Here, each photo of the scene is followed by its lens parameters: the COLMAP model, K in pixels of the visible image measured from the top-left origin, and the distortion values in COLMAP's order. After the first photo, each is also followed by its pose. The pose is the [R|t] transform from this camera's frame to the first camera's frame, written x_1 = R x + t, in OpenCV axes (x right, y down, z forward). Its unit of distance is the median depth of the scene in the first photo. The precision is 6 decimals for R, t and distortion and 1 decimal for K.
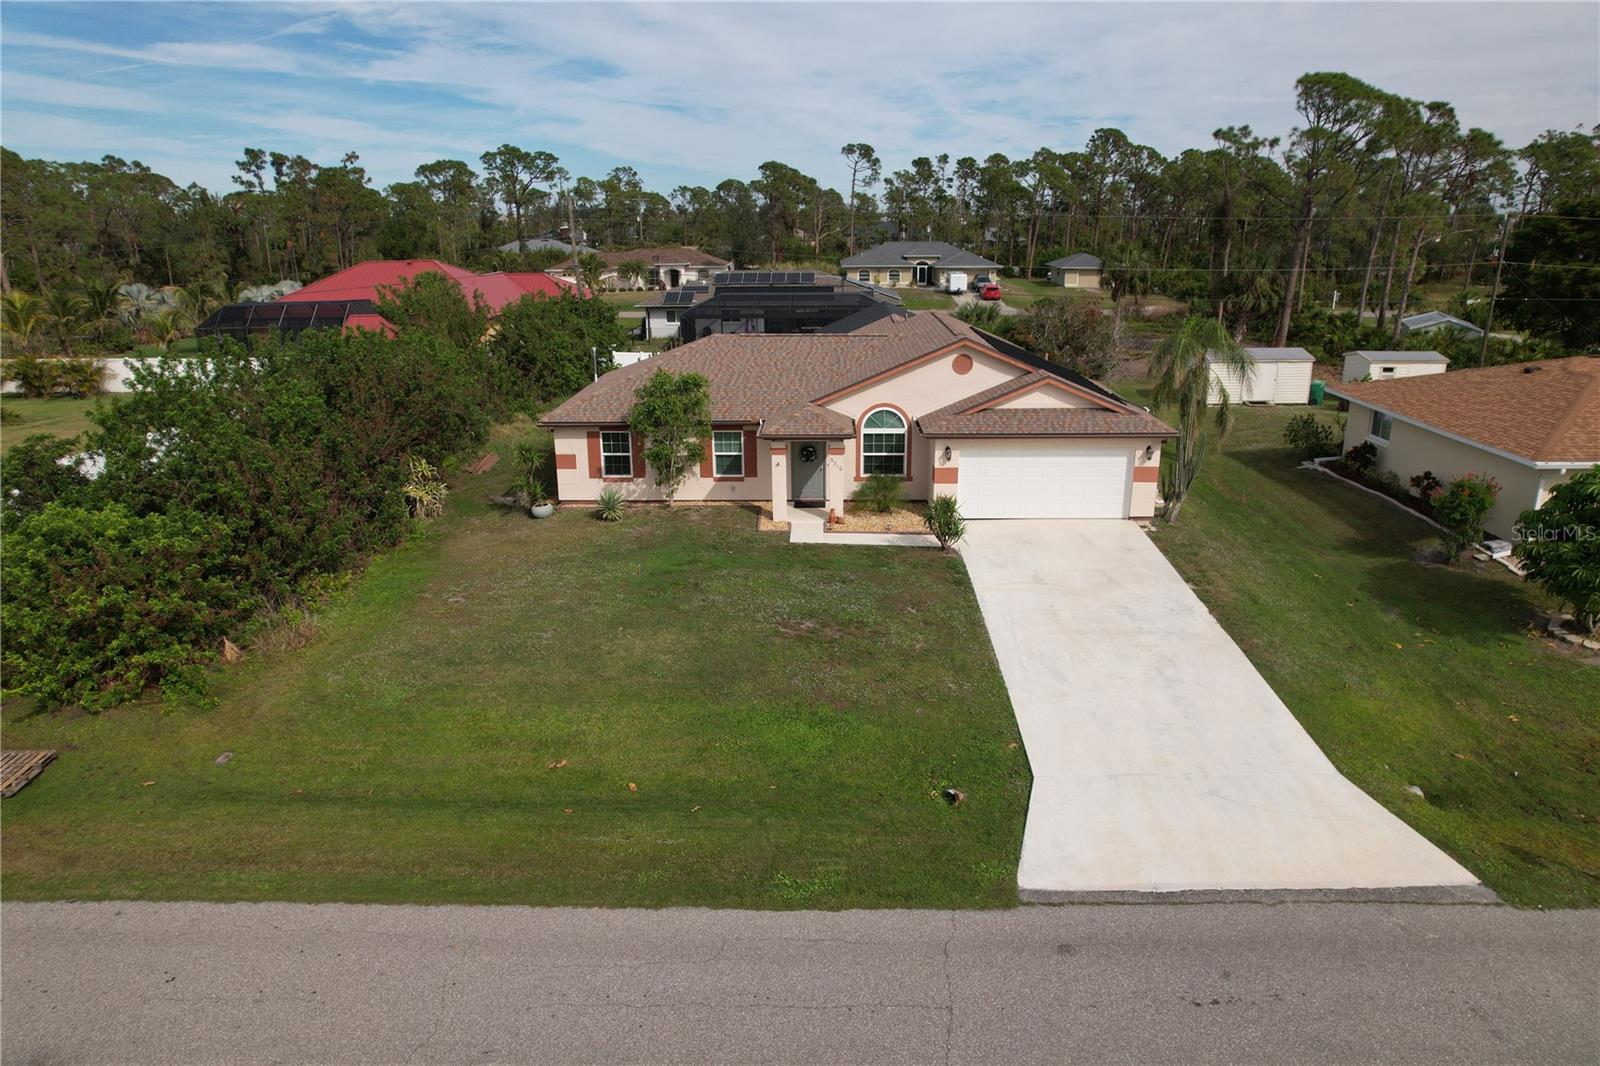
lens RADIAL K [[1021.3, 0, 812.3], [0, 1021.3, 546.4], [0, 0, 1]] dist [-0.102174, 0.098098]
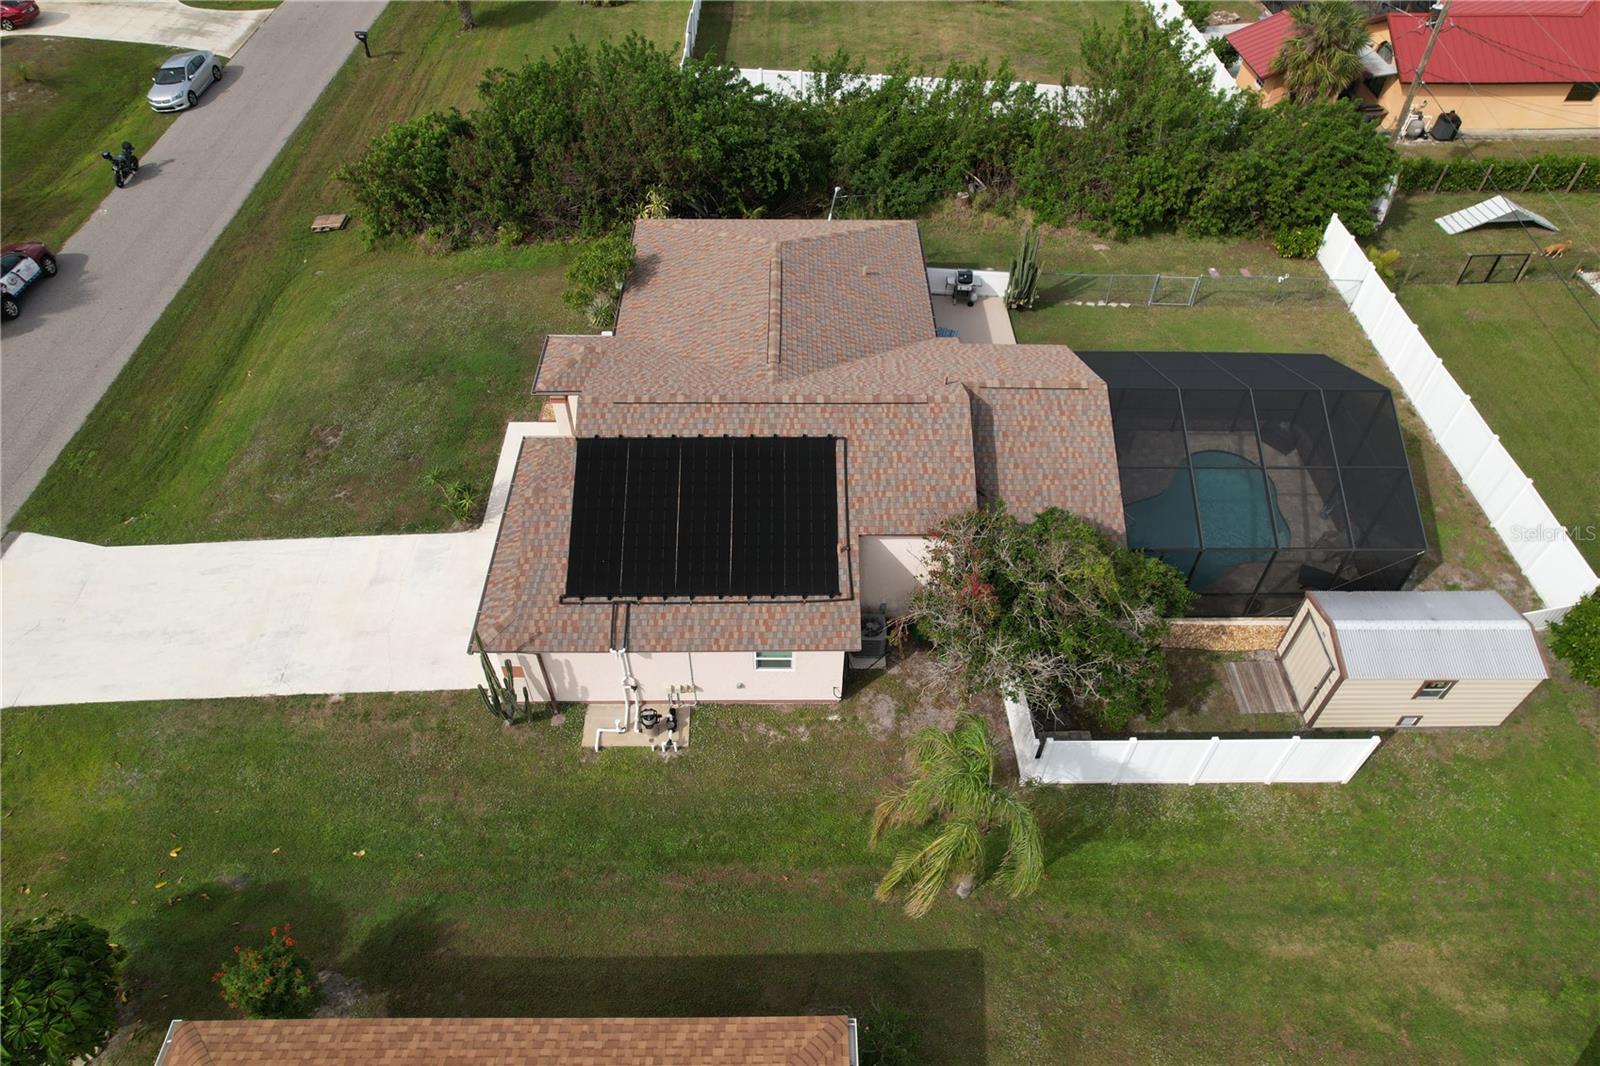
lens RADIAL K [[1021.3, 0, 812.3], [0, 1021.3, 546.4], [0, 0, 1]] dist [-0.102174, 0.098098]
pose [[0.037037, 0.741733, -0.669672, 1.291940], [-0.328920, 0.641840, 0.692715, -1.230368], [0.943631, 0.194612, 0.267743, 1.569664]]
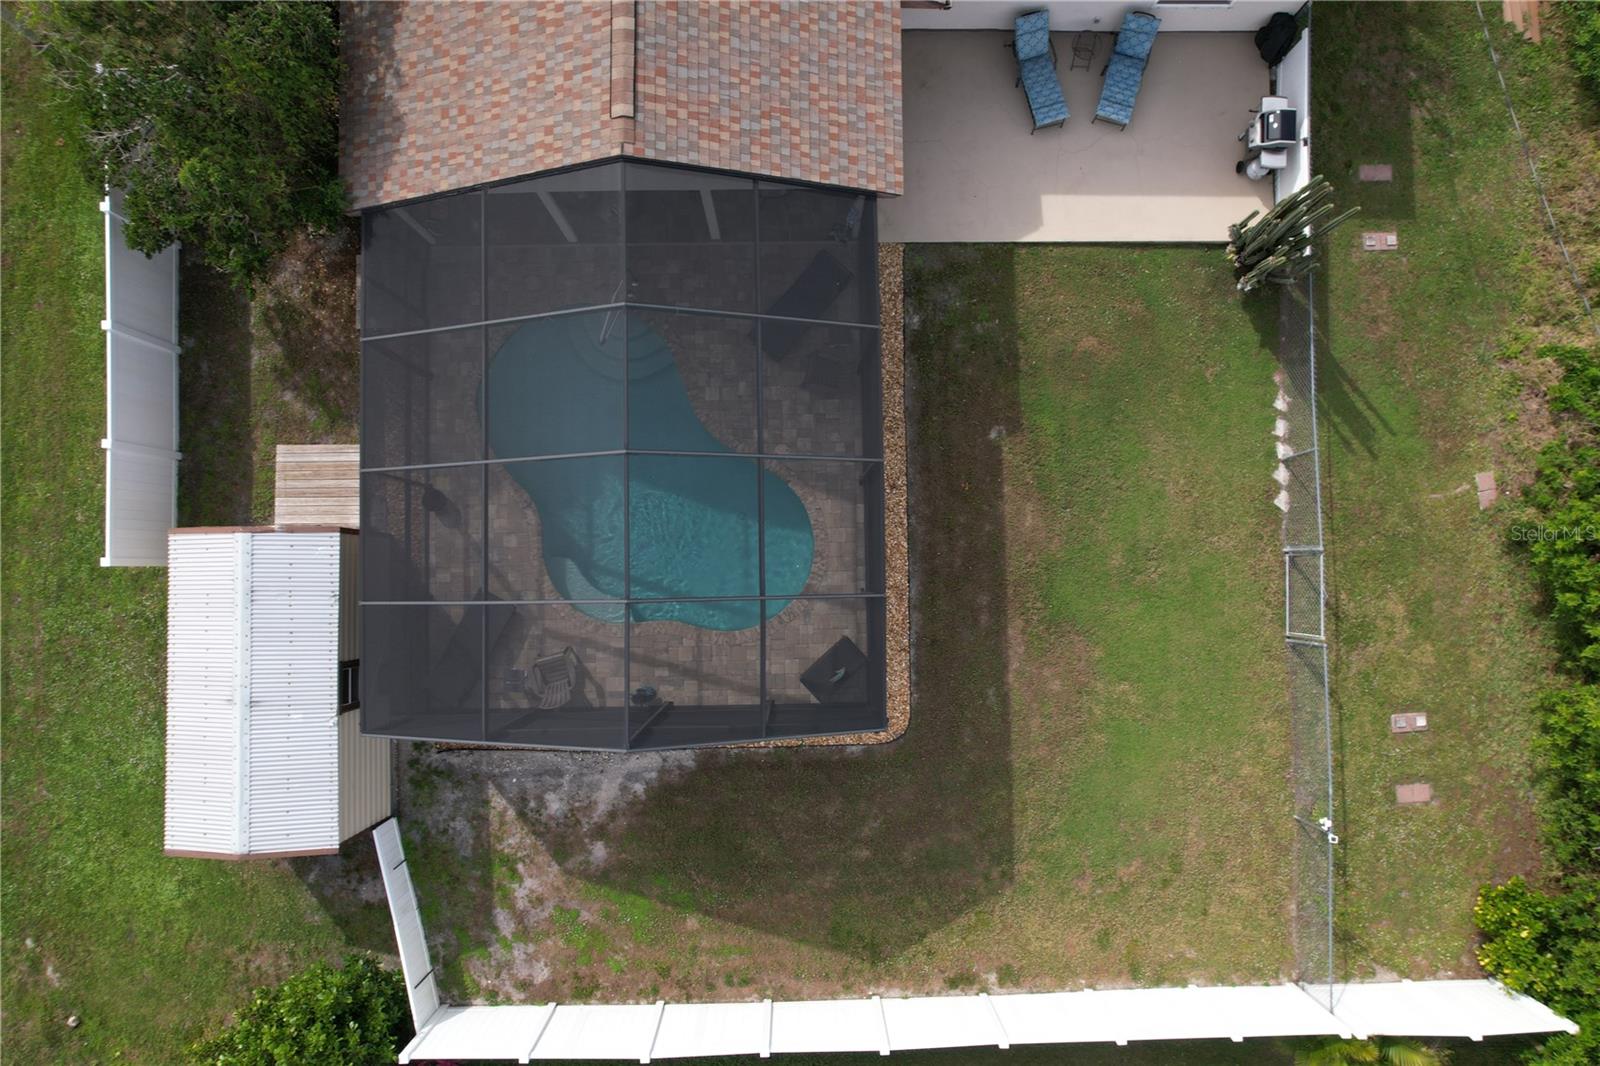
lens RADIAL K [[1029.7, 0, 815.9], [0, 1029.7, 537.0], [0, 0, 1]] dist [-0.093049, 0.082338]
pose [[-0.999264, 0.033874, -0.017984, 0.070273], [-0.026778, -0.280529, 0.959472, -1.293261], [0.027456, 0.959248, 0.281229, 2.357040]]
